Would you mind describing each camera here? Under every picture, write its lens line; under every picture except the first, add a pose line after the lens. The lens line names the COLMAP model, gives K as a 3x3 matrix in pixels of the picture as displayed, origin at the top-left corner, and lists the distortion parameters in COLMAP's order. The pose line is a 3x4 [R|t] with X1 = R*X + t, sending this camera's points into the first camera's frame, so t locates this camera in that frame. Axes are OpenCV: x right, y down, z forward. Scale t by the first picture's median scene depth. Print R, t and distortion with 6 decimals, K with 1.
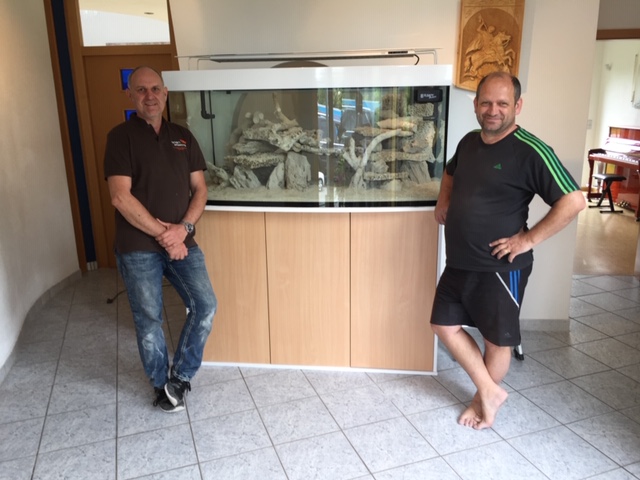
lens RADIAL K [[536.5, 0, 312.9], [0, 536.5, 236.6], [0, 0, 1]] dist [0.031180, -0.013100]
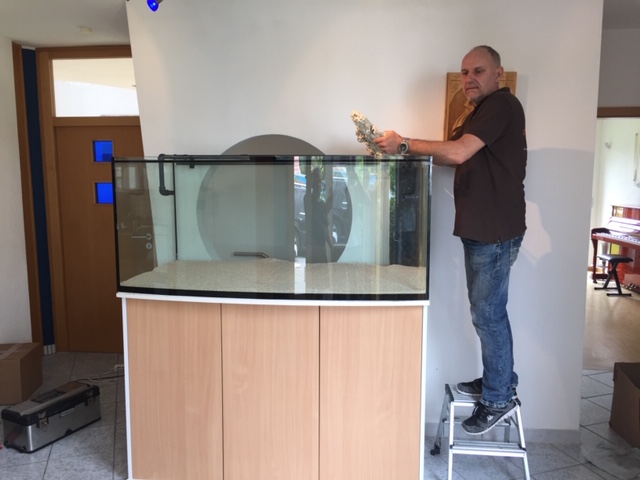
lens RADIAL K [[525.3, 0, 316.2], [0, 525.3, 241.4], [0, 0, 1]] dist [0.039120, -0.012896]
pose [[0.999815, 0.017135, -0.008767, 0.067785], [-0.018031, 0.993181, -0.115176, -0.048537], [0.006734, 0.115312, 0.993306, 0.144650]]
